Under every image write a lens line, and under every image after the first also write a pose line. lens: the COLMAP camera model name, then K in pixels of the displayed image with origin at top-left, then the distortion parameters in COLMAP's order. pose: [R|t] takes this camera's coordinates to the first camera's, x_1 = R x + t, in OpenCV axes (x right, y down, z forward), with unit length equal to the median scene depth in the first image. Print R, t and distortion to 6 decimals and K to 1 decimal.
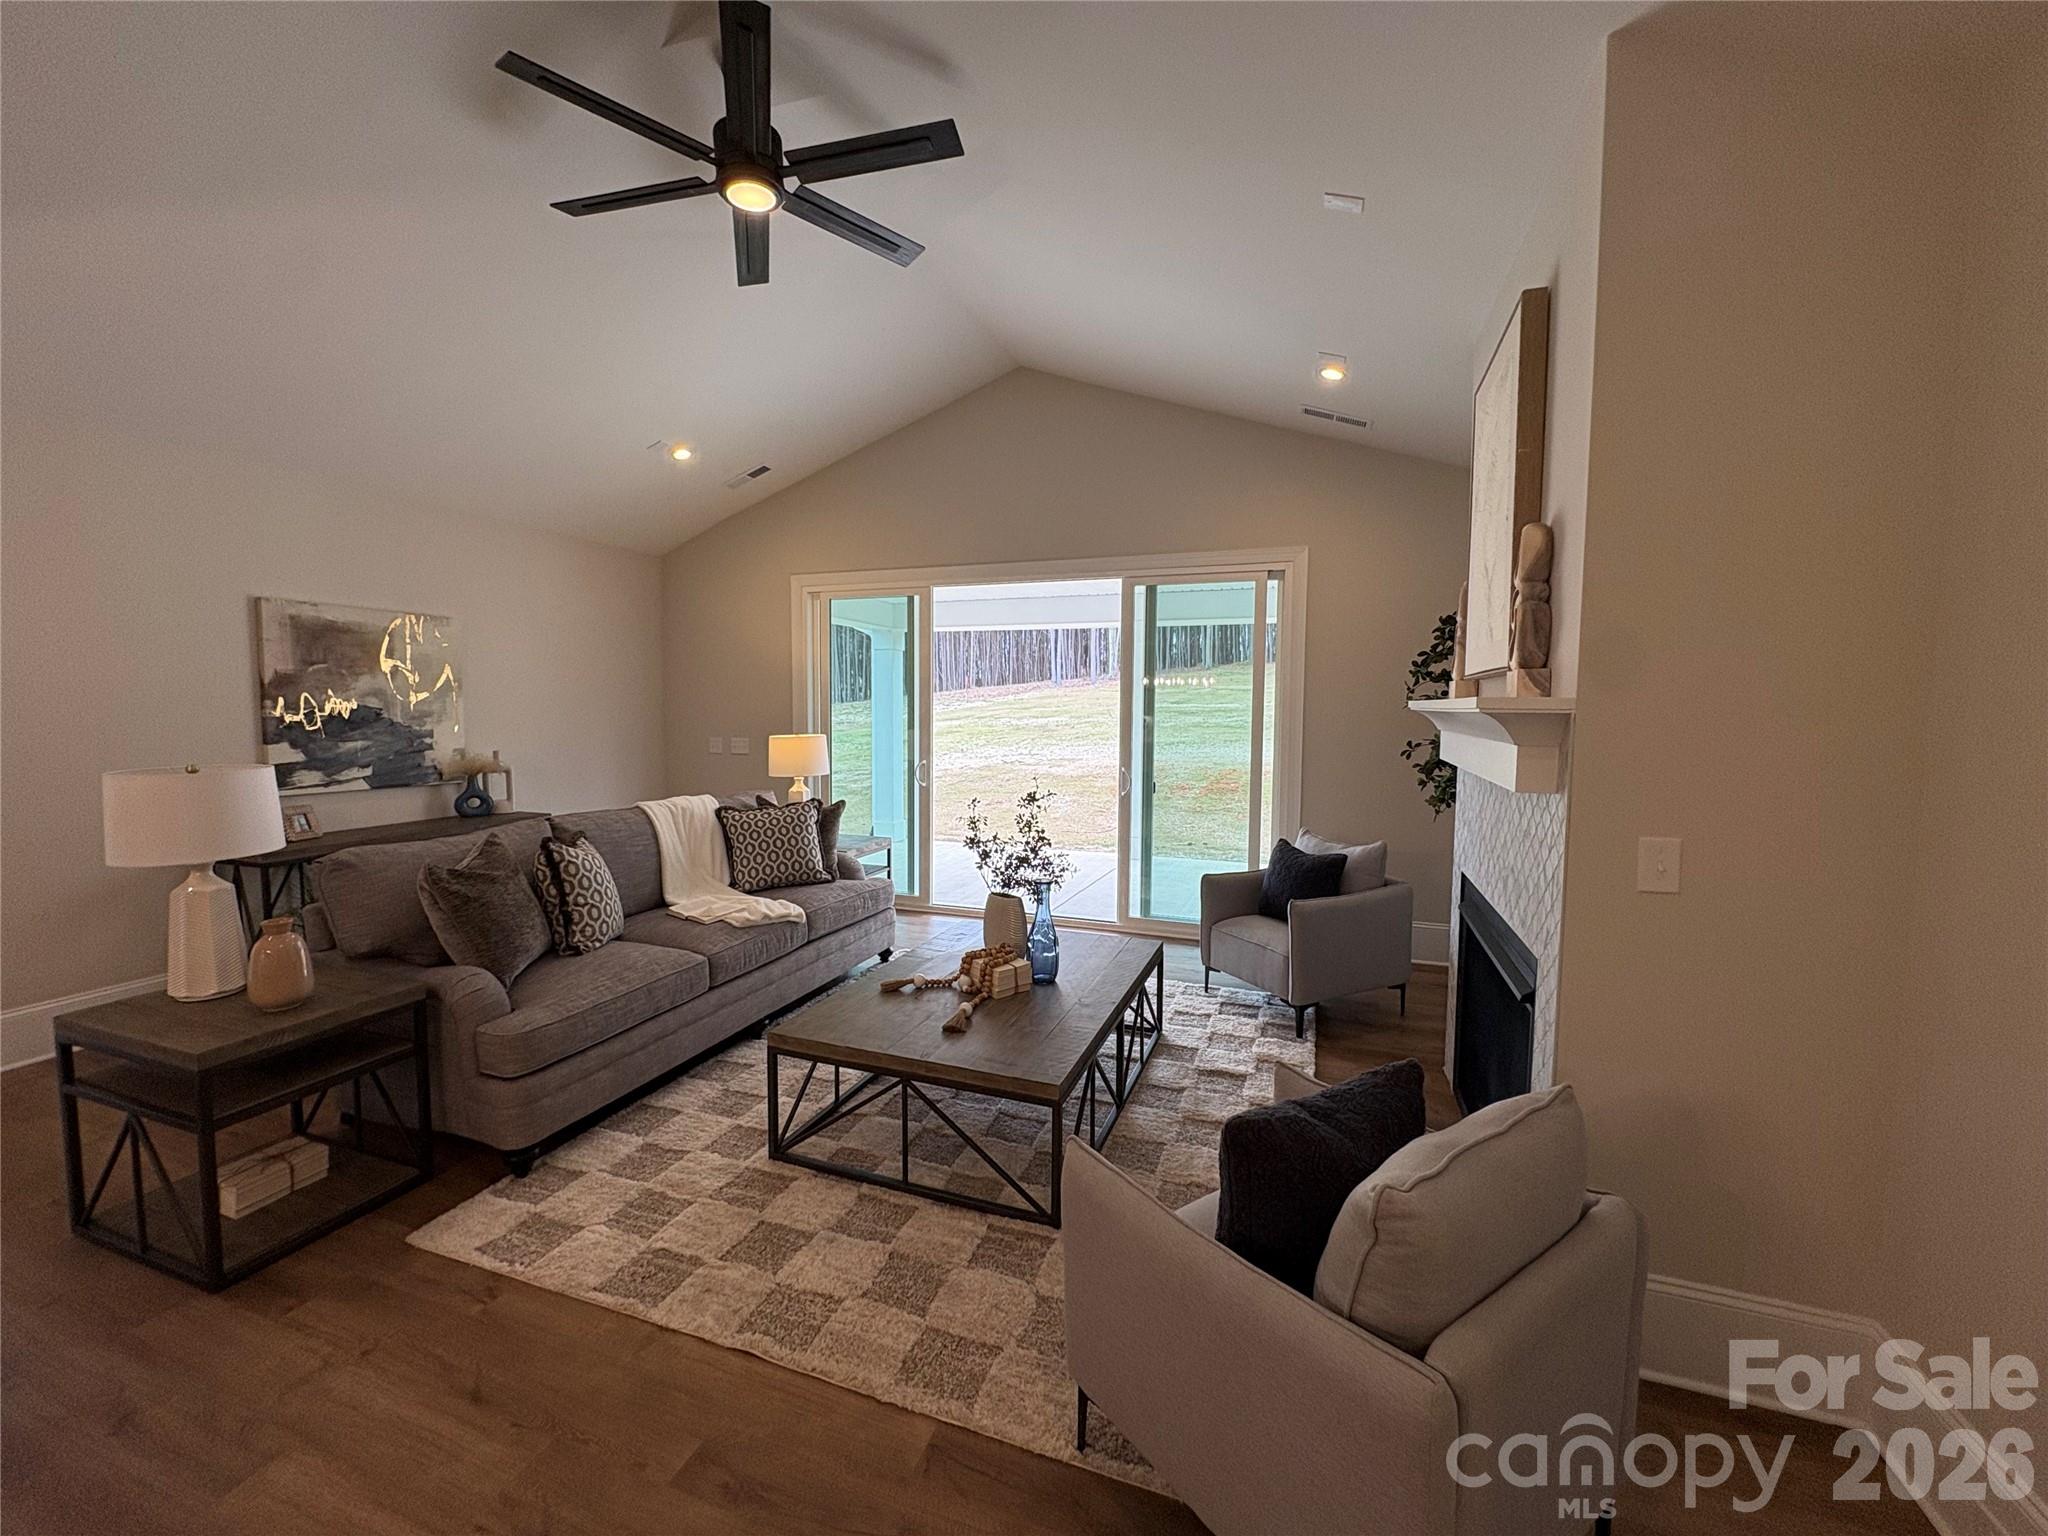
lens RADIAL K [[816.6, 0, 1019.0], [0, 816.6, 765.0], [0, 0, 1]] dist [-0.004301, 0.000019]
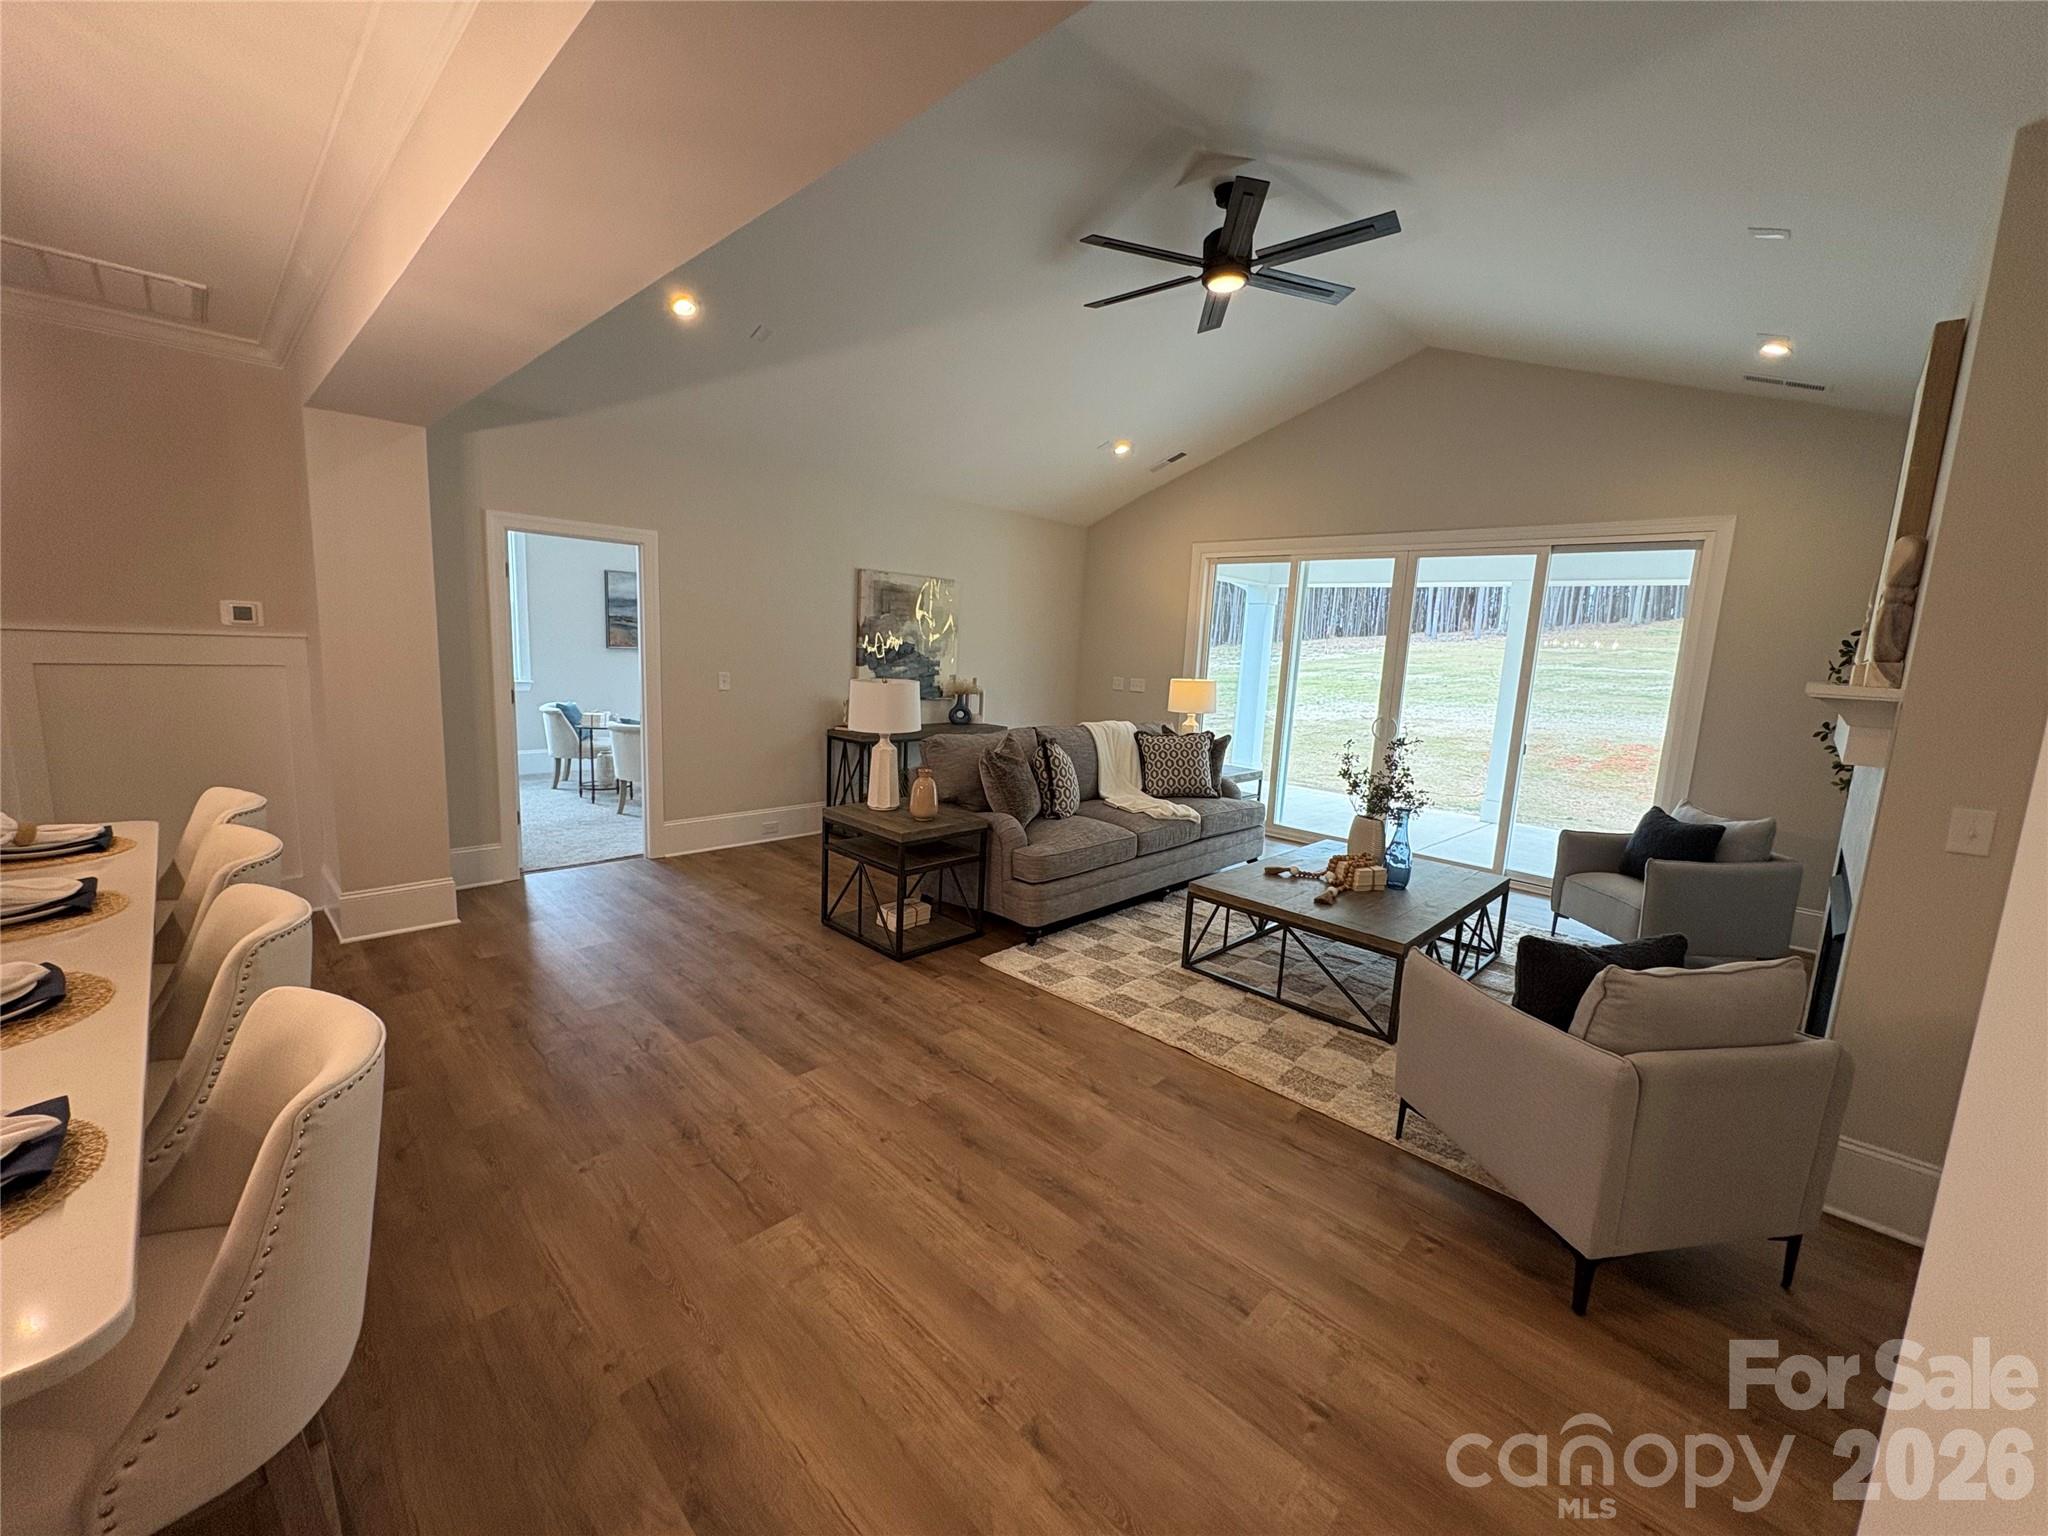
lens RADIAL K [[816.6, 0, 1019.0], [0, 816.6, 765.0], [0, 0, 1]] dist [-0.004301, 0.000019]
pose [[0.913919, 0.099230, -0.393579, -0.022711], [-0.072526, 0.993974, 0.082193, 0.014074], [0.399364, -0.046573, 0.915609, -0.351032]]
